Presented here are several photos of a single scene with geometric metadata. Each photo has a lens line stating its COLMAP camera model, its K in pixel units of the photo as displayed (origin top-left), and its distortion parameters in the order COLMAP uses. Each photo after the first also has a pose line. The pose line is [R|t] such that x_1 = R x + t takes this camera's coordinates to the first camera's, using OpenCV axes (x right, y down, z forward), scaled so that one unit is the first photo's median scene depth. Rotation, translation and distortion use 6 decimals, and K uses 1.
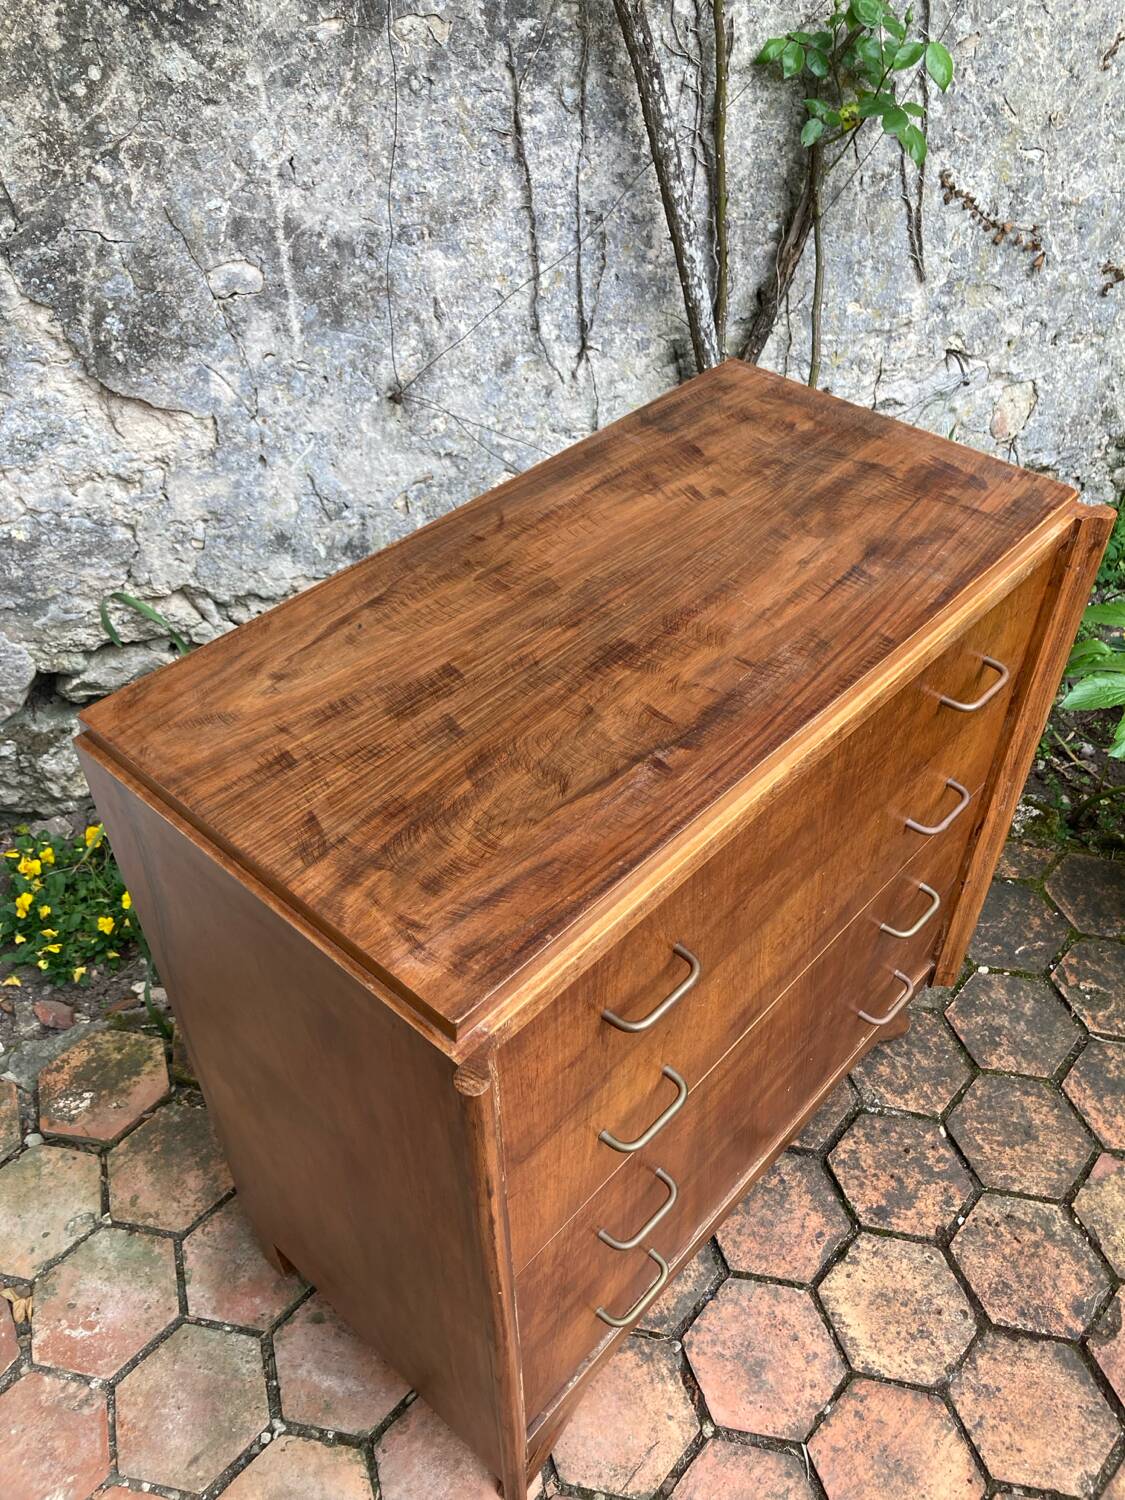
lens RADIAL K [[1235.9, 0, 580.5], [0, 1235.9, 738.0], [0, 0, 1]] dist [0.012312, -0.005199]
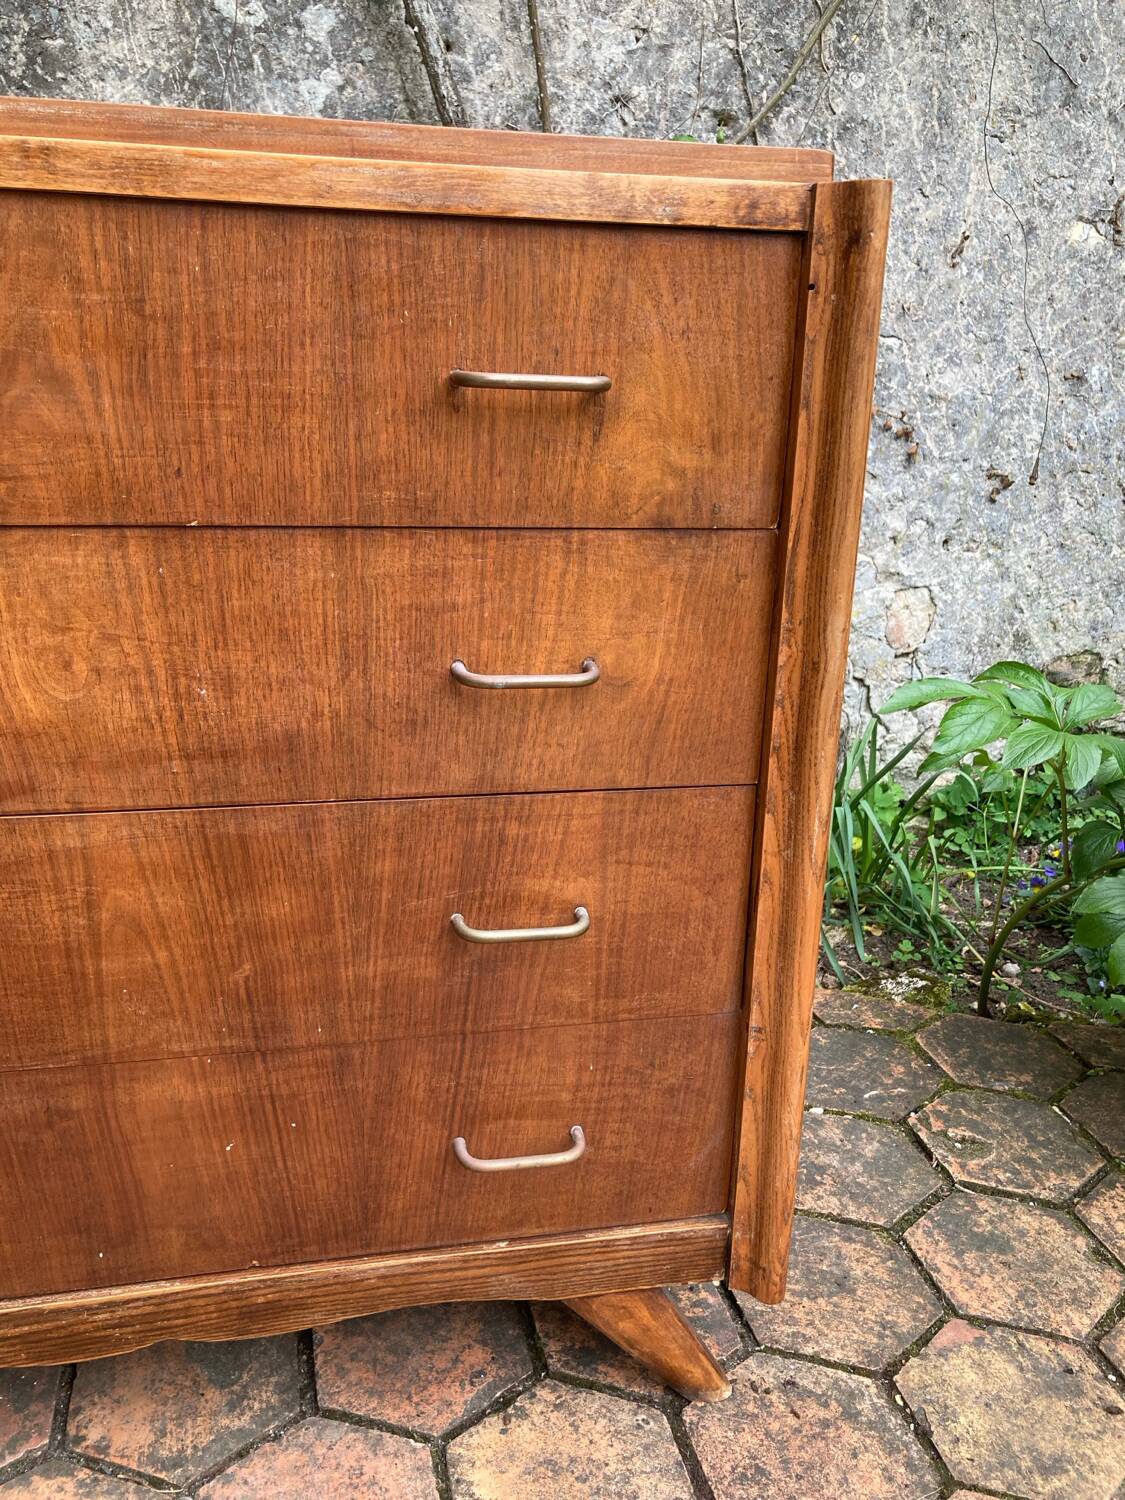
lens RADIAL K [[1235.9, 0, 558.3], [0, 1235.9, 751.3], [0, 0, 1]] dist [0.012312, -0.005199]
pose [[0.994890, 0.051498, -0.086849, 0.222764], [-0.083558, 0.902799, -0.421868, 0.309084], [0.056681, 0.426969, 0.902488, 0.244351]]
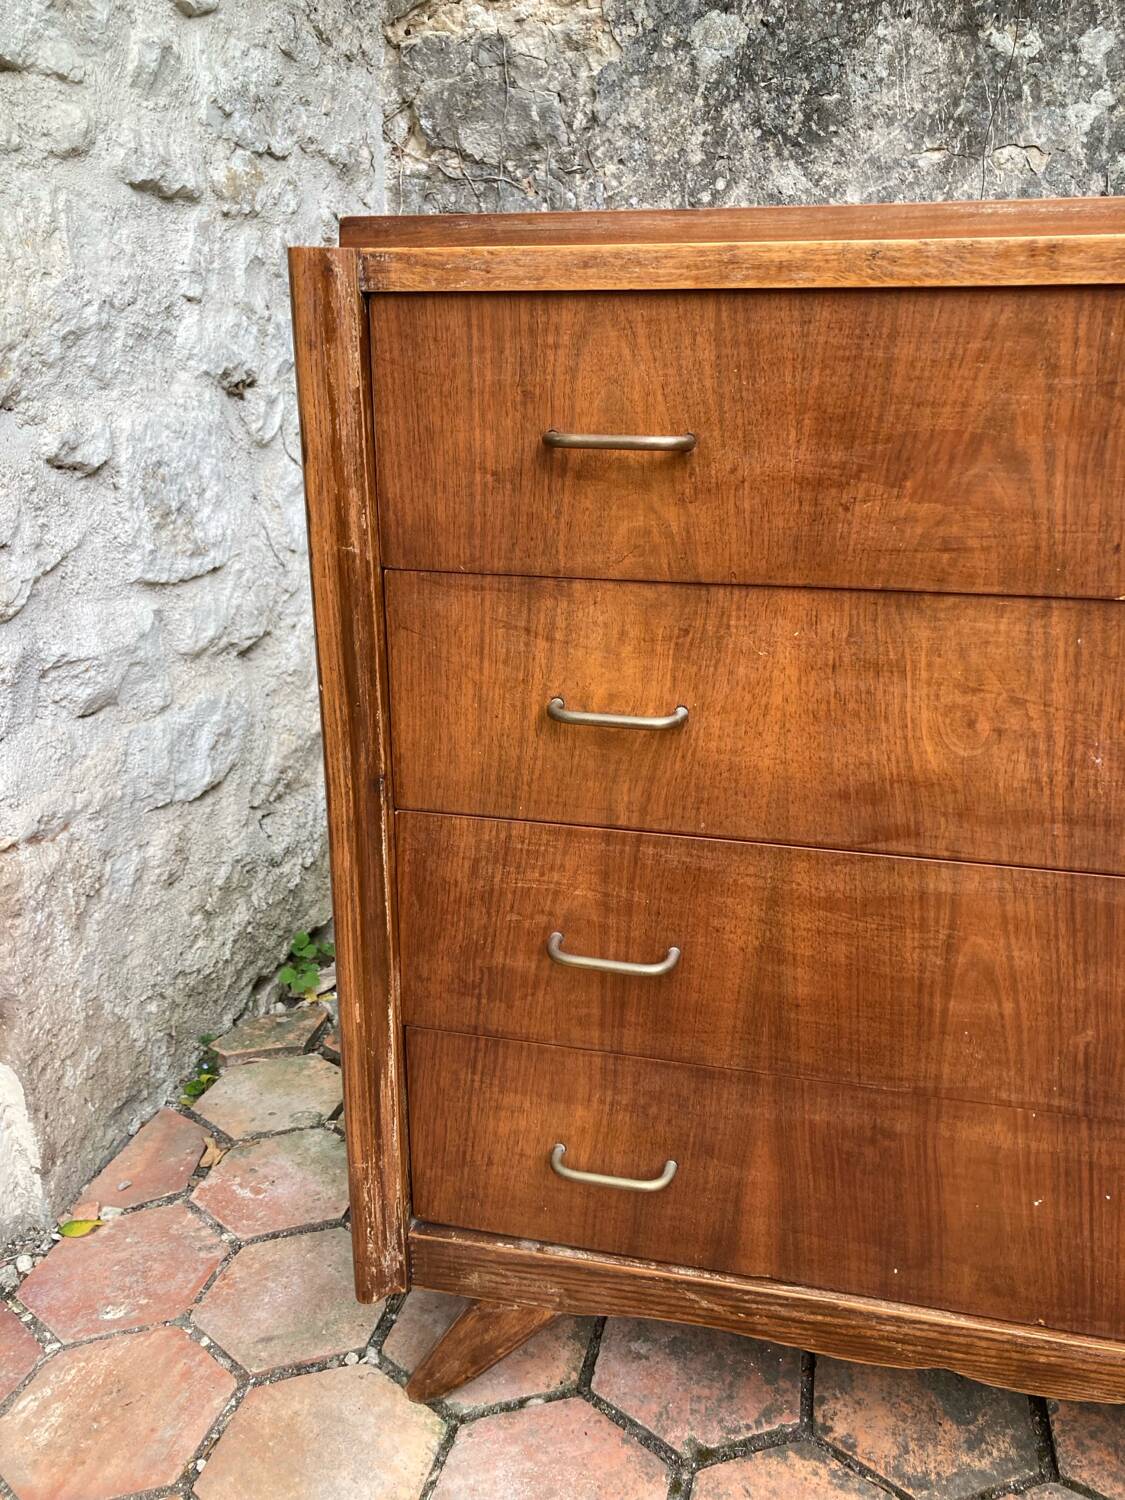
lens RADIAL K [[1235.9, 0, 563.7], [0, 1235.9, 744.8], [0, 0, 1]] dist [0.012312, -0.005199]
pose [[0.853484, 0.151336, -0.498661, 0.130018], [-0.349612, 0.875885, -0.332561, 0.323156], [0.386441, 0.458173, 0.800463, 0.198953]]
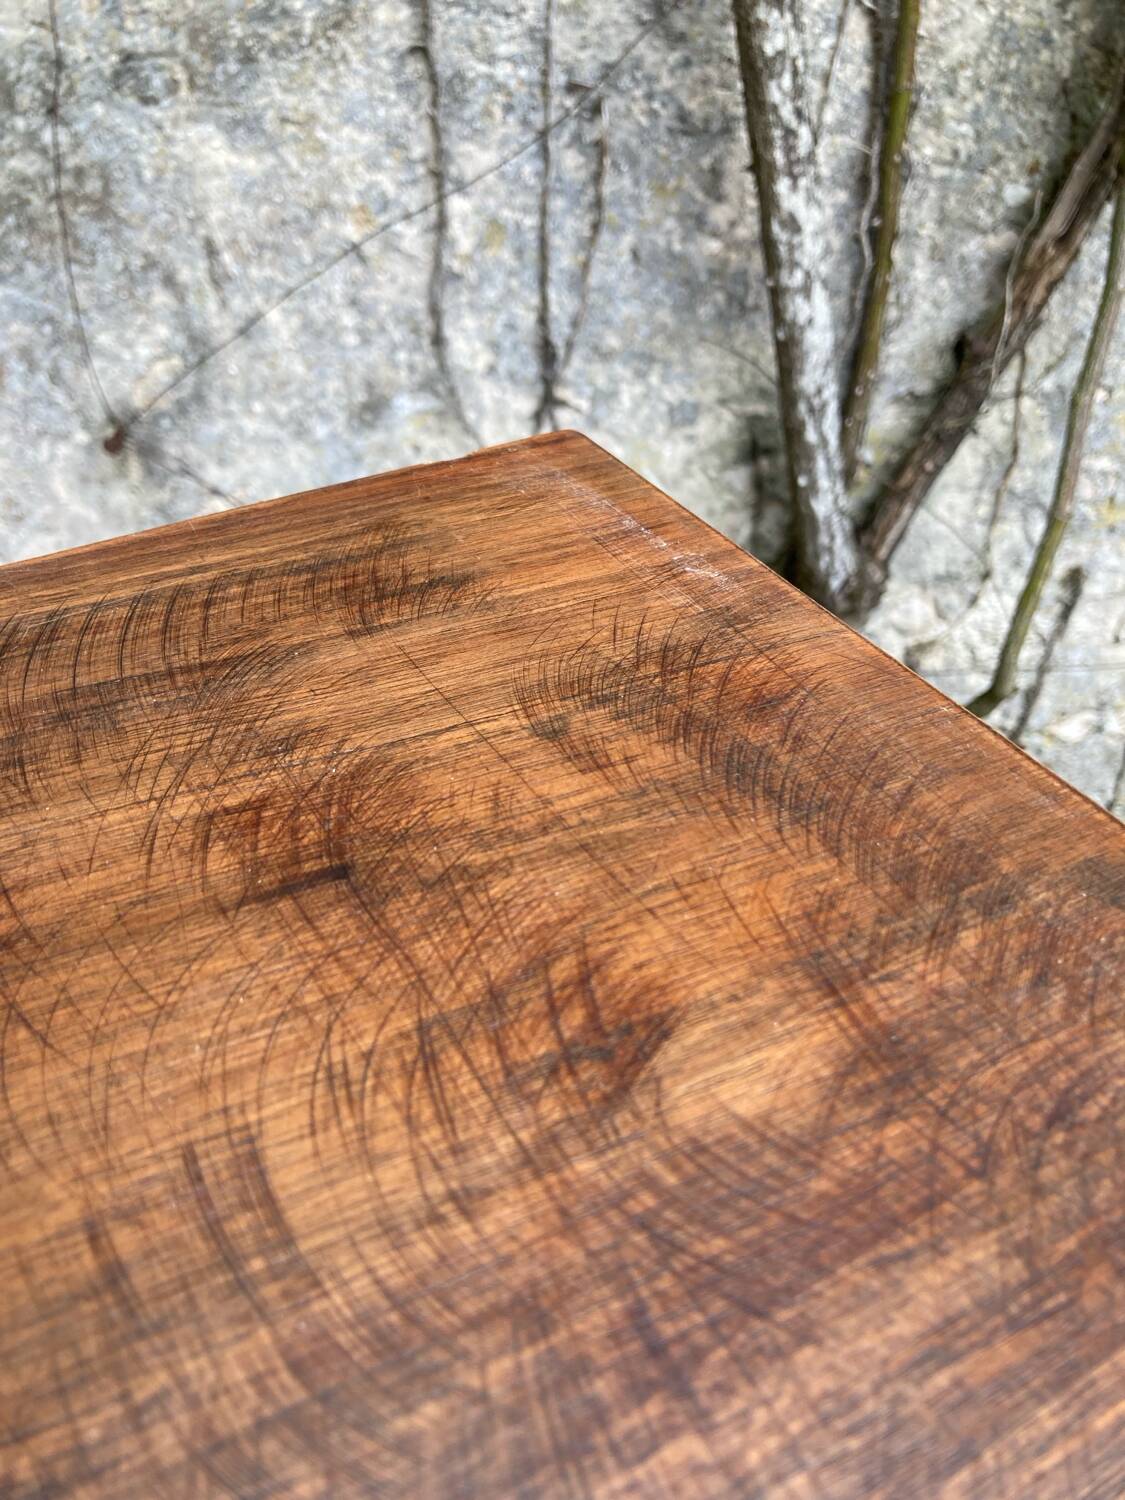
lens RADIAL K [[1235.9, 0, 551.8], [0, 1235.9, 733.8], [0, 0, 1]] dist [0.012312, -0.005199]
pose [[0.965319, 0.191805, -0.177116, 0.119677], [-0.203635, 0.977715, -0.051051, -0.184420], [0.163377, 0.085348, 0.982865, 0.602340]]
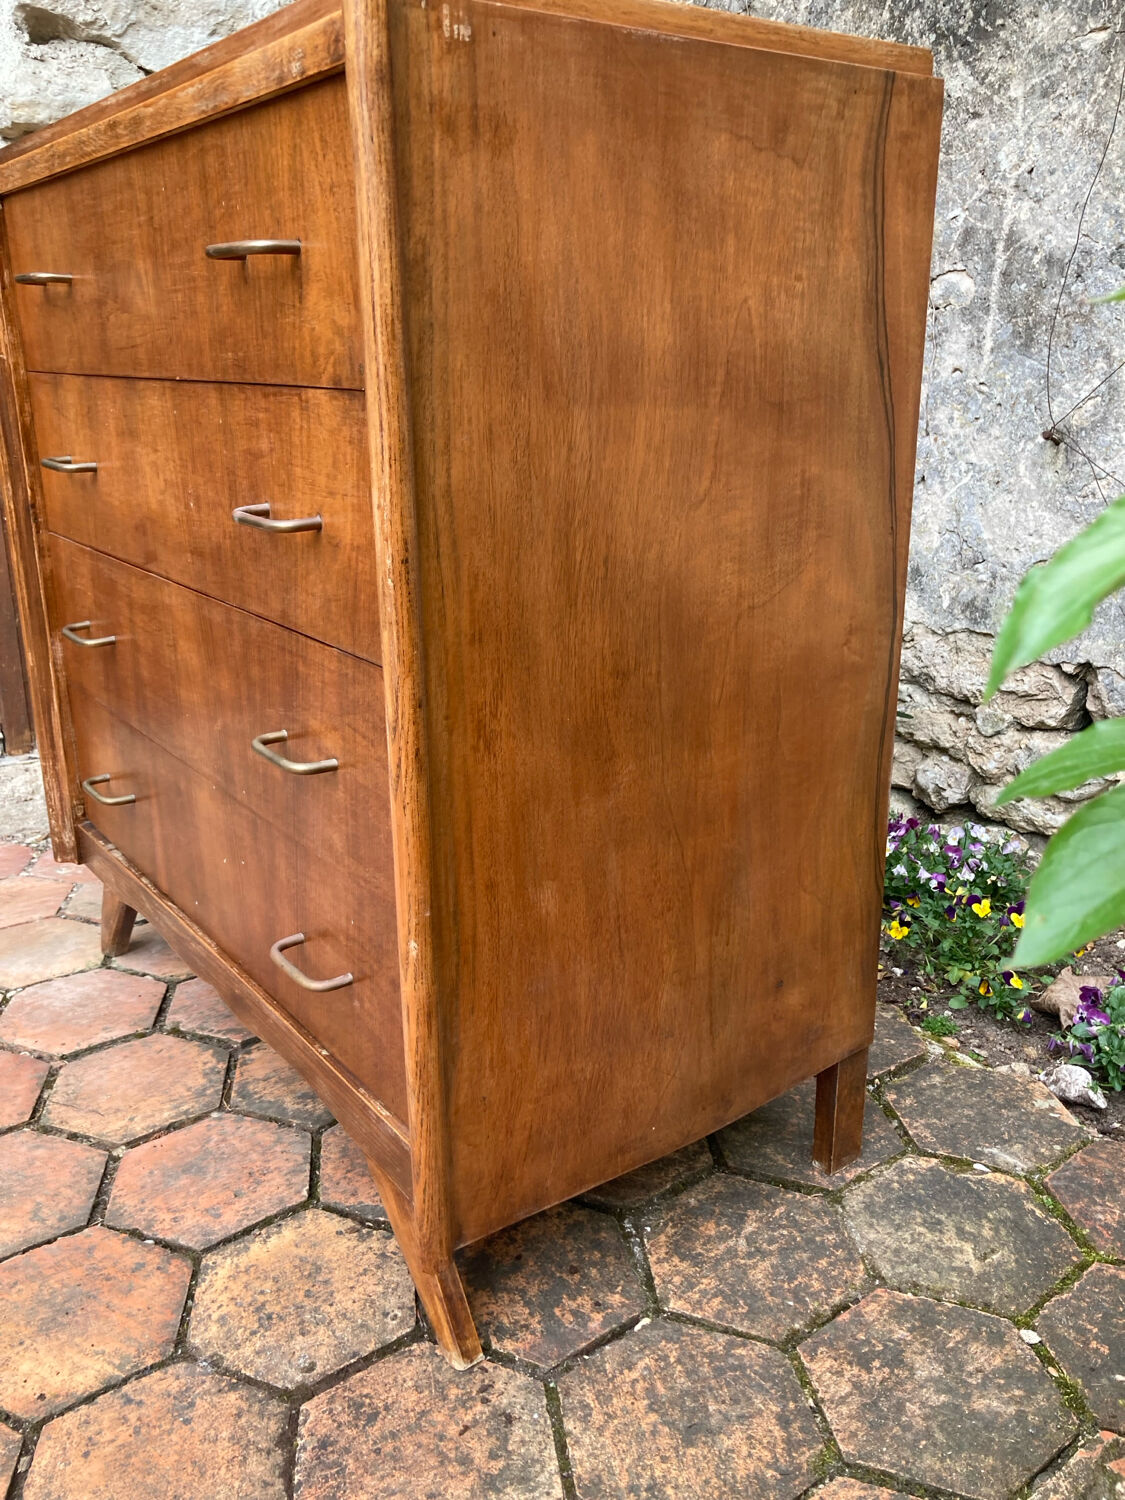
lens RADIAL K [[1235.9, 0, 562.4], [0, 1235.9, 740.9], [0, 0, 1]] dist [0.012312, -0.005199]
pose [[0.329600, 0.281952, -0.901037, 0.628880], [-0.633786, 0.773441, 0.010185, 0.114785], [0.699771, 0.567707, 0.433623, 0.511969]]
